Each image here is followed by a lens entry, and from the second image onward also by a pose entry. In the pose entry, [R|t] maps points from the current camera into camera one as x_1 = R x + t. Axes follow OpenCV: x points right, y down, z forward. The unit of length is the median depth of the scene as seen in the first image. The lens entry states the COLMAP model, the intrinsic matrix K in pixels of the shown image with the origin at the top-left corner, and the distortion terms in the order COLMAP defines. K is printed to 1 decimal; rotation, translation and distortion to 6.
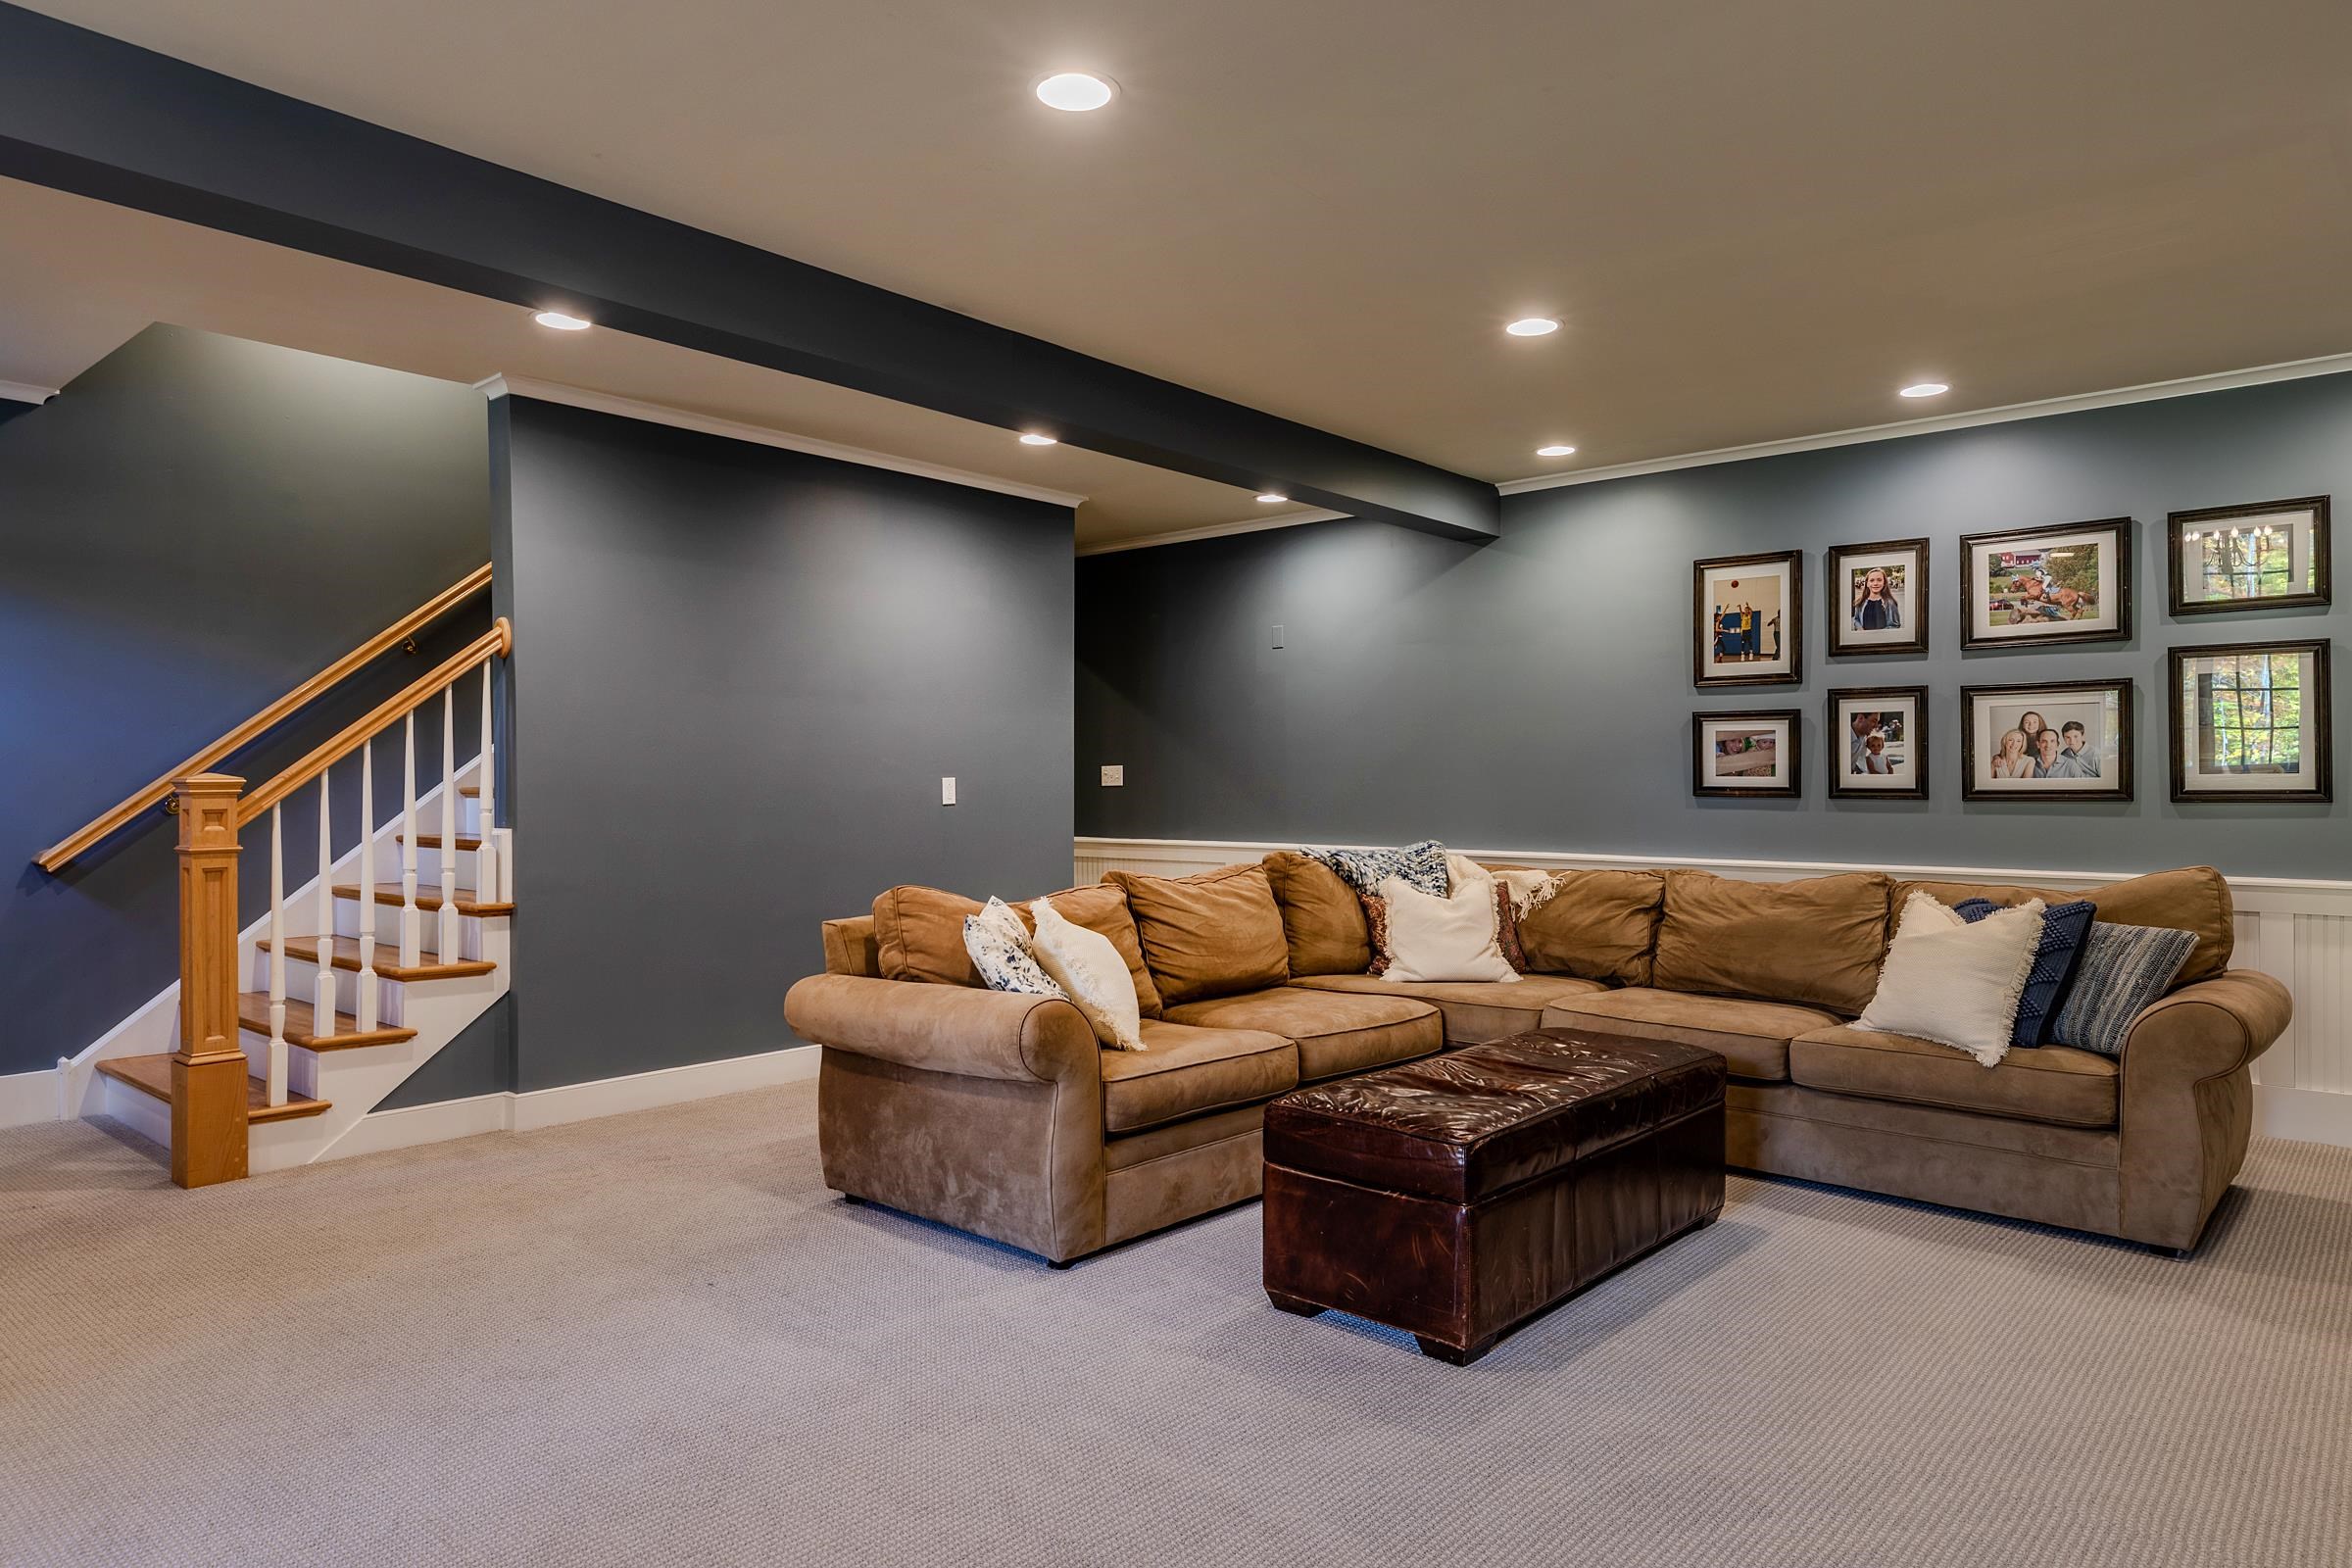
lens RADIAL K [[1442.8, 0, 1176.0], [0, 1442.8, 784.0], [0, 0, 1]] dist [0.000388, 0.000061]
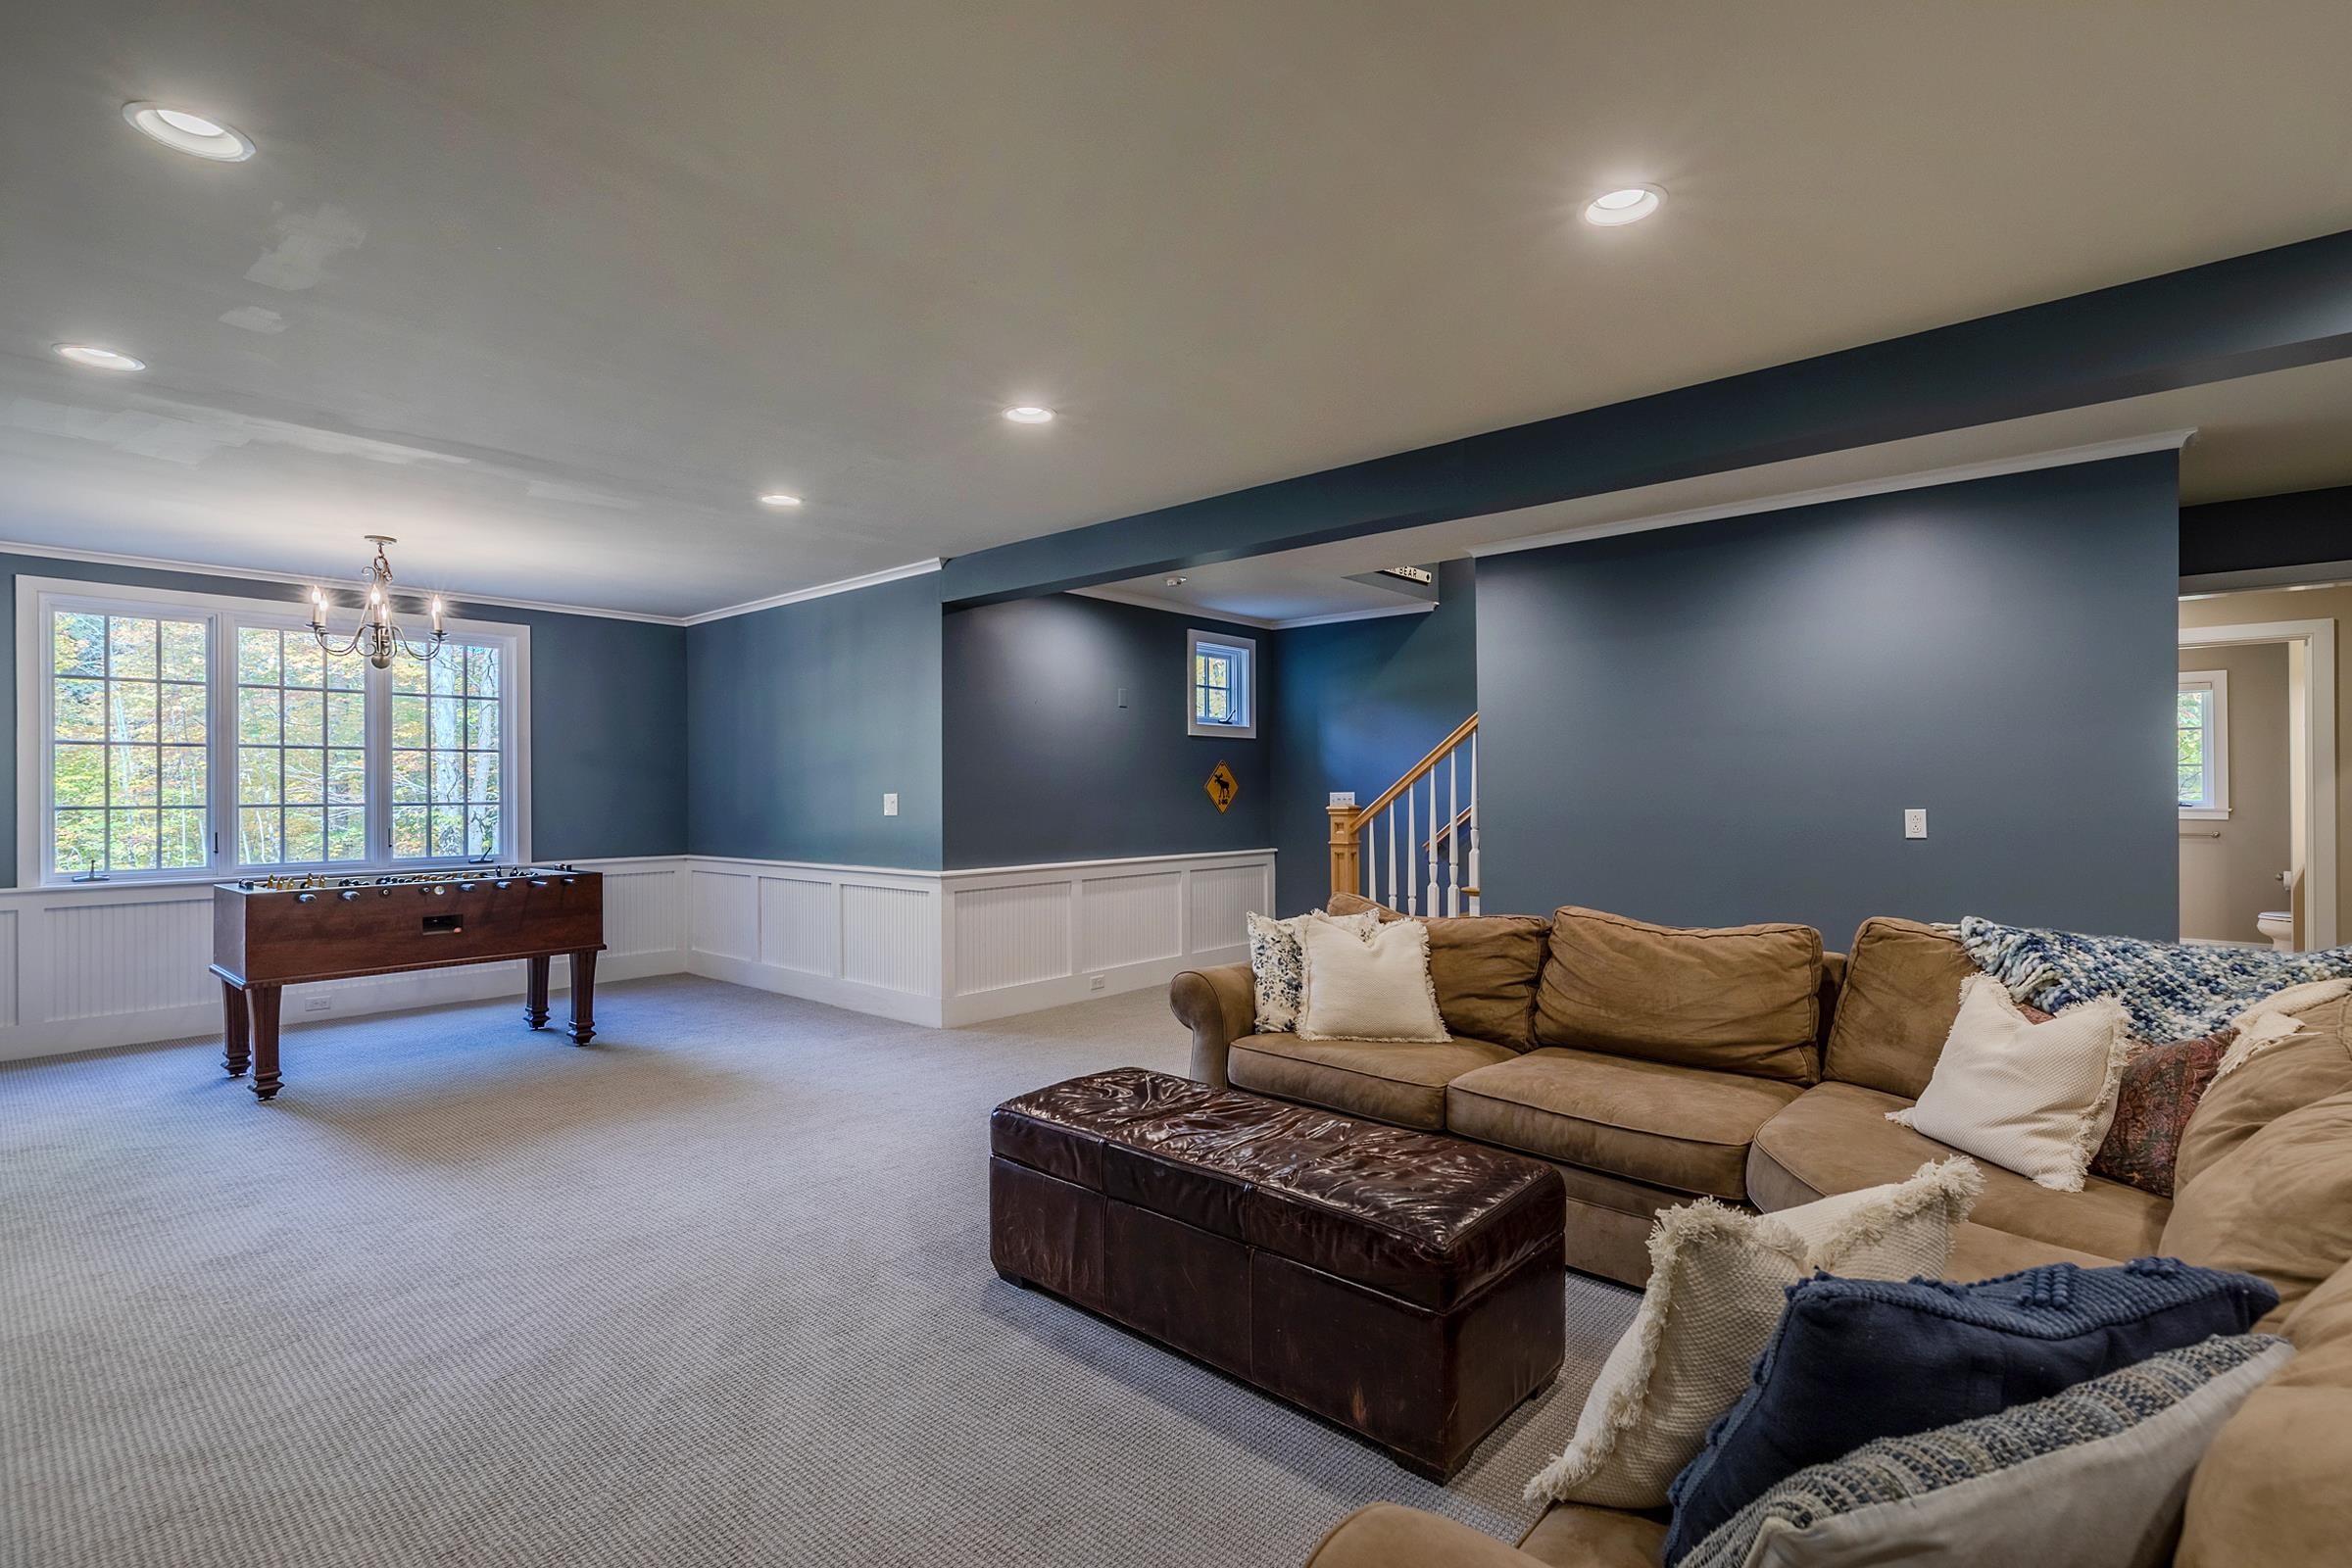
lens RADIAL K [[1065.8, 0, 1176.0], [0, 1065.8, 784.0], [0, 0, 1]] dist [0.000740, 0.000202]
pose [[-0.002798, -0.010568, -0.999940, 0.783351], [-0.000884, 0.999944, -0.010566, -0.018939], [0.999996, 0.000854, -0.002807, 0.783088]]
